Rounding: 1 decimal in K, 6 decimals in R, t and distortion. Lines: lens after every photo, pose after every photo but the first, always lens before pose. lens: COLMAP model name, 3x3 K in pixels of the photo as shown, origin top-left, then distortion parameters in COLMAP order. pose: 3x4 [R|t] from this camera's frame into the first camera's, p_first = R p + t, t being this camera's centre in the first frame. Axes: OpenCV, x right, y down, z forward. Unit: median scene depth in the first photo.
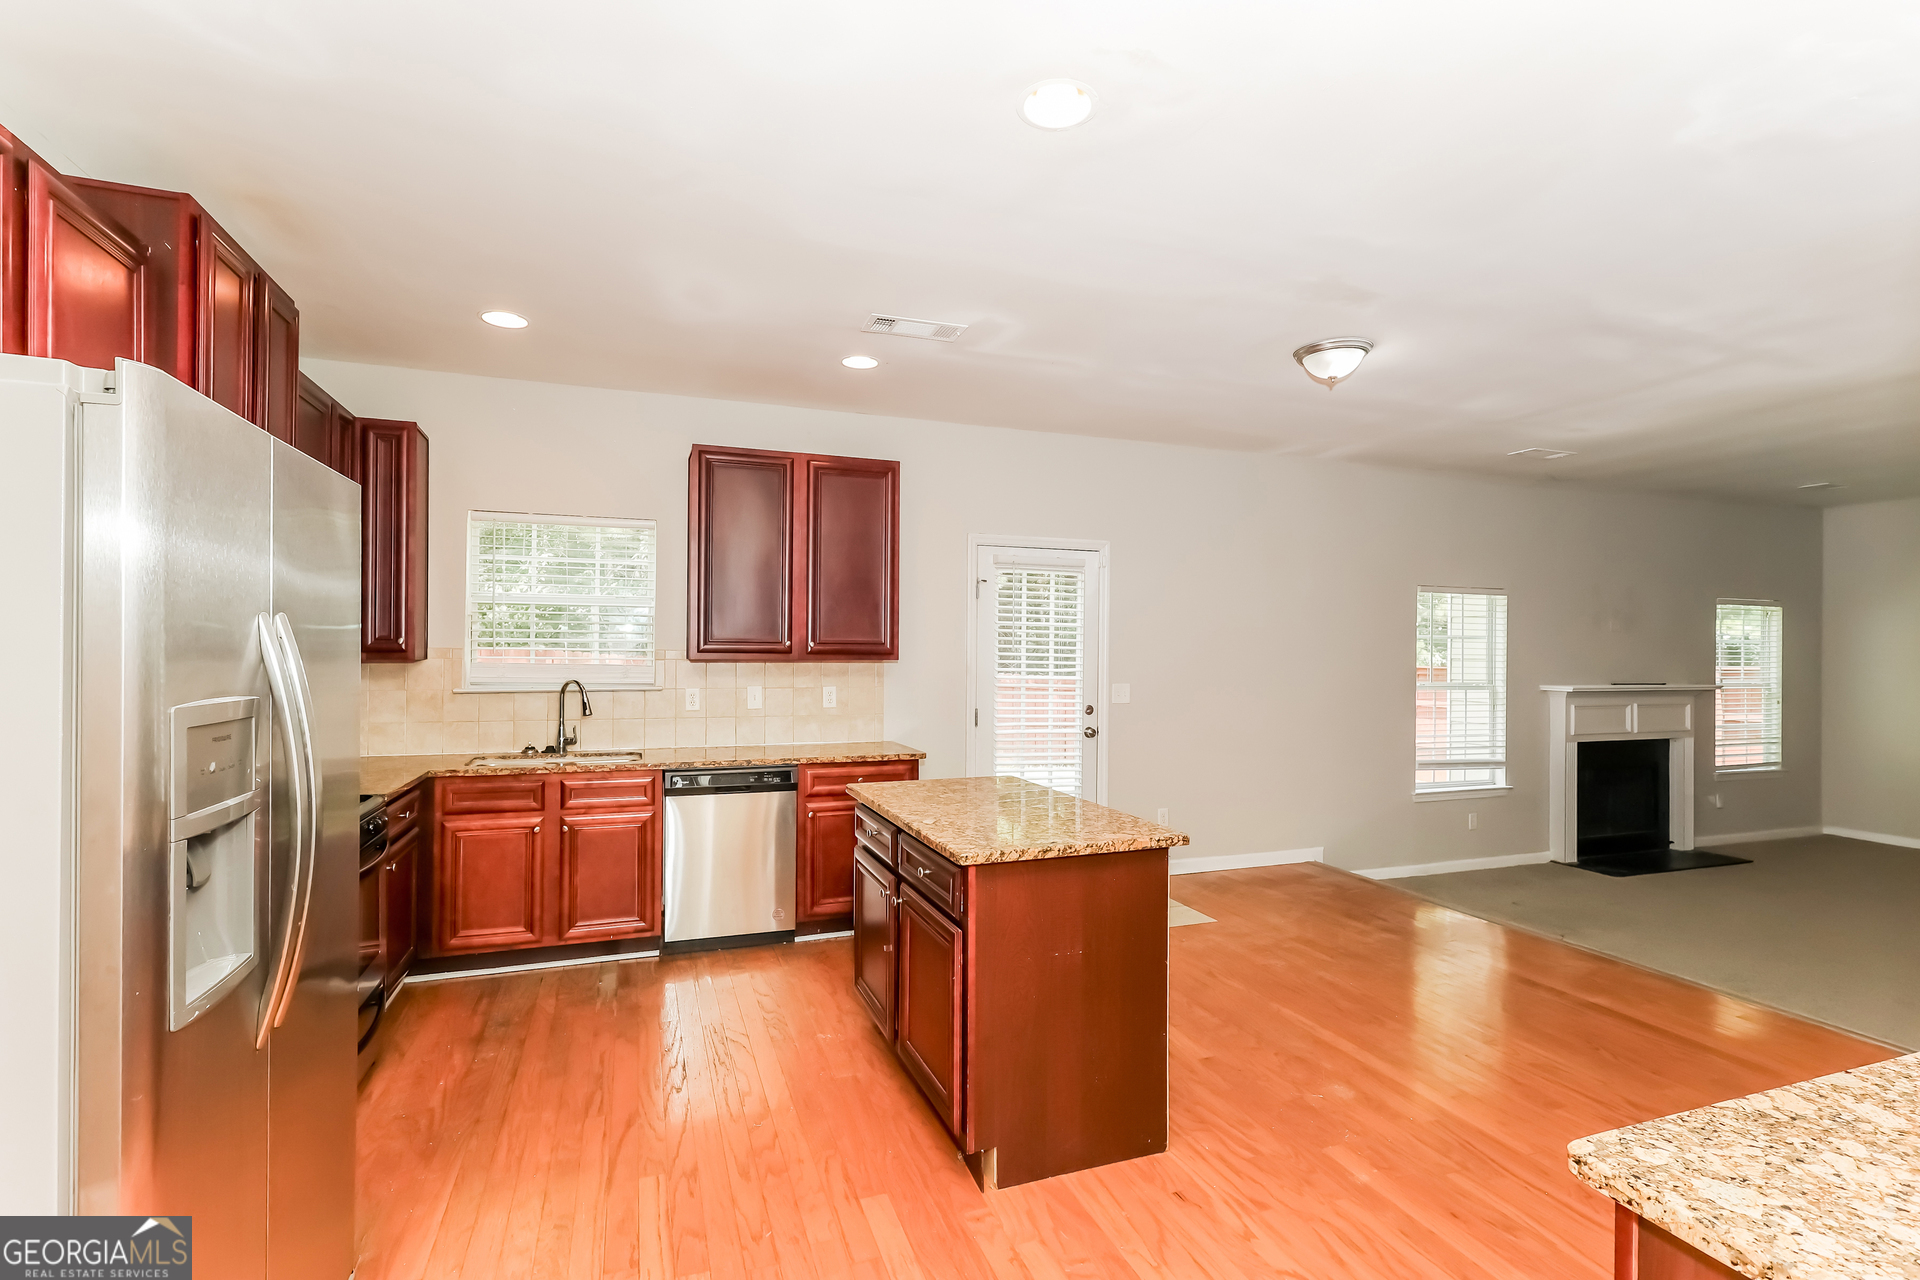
lens RADIAL K [[904.0, 0, 953.8], [0, 904.0, 649.7], [0, 0, 1]] dist [0.003730, 0.000347]
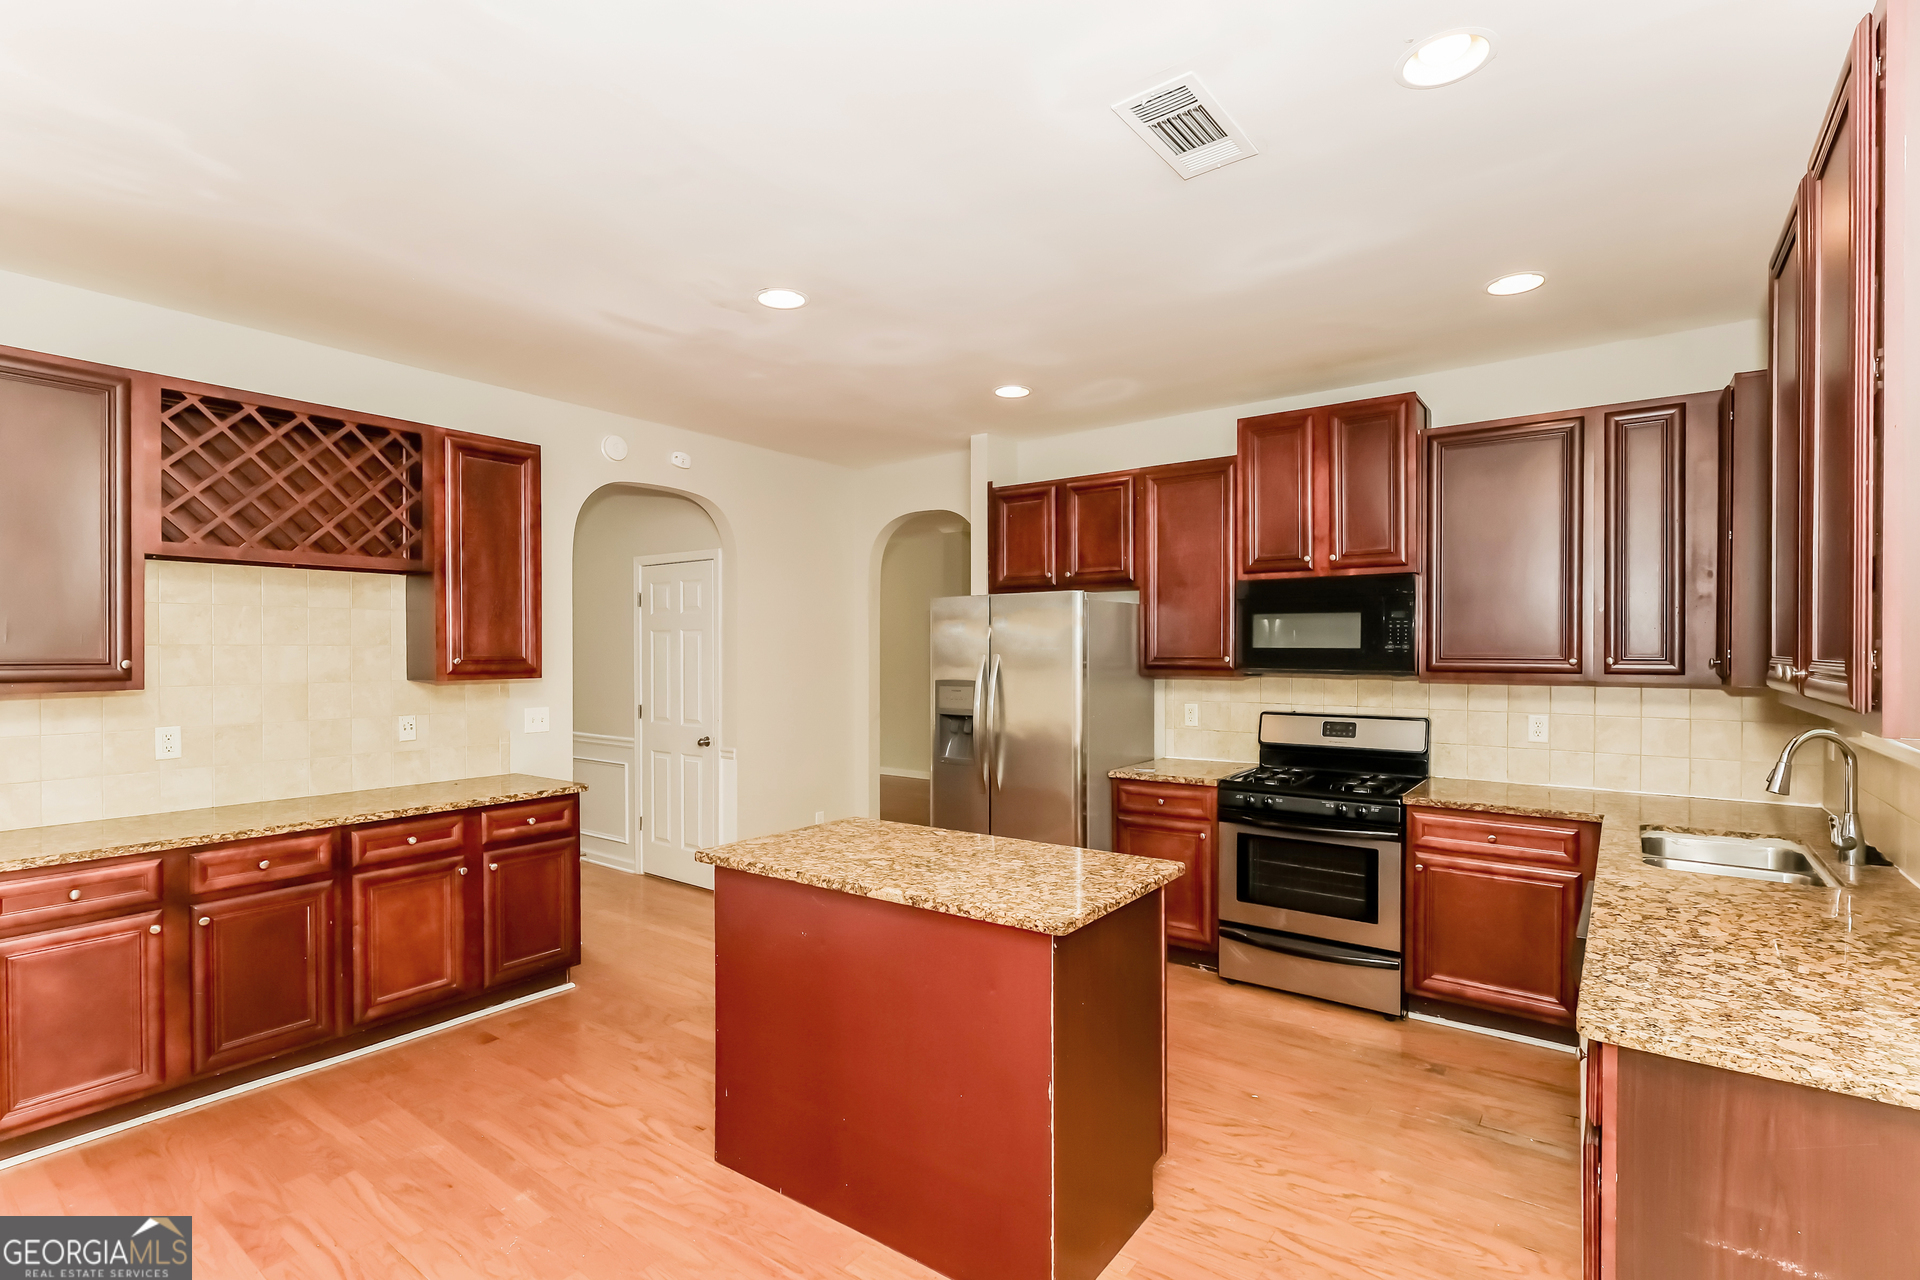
lens RADIAL K [[904.0, 0, 963.2], [0, 904.0, 656.6], [0, 0, 1]] dist [0.003730, 0.000347]
pose [[-0.832590, -0.001186, -0.553889, 0.529644], [-0.001887, 0.999998, 0.000695, -0.020645], [0.553887, 0.001624, -0.832590, 1.858577]]
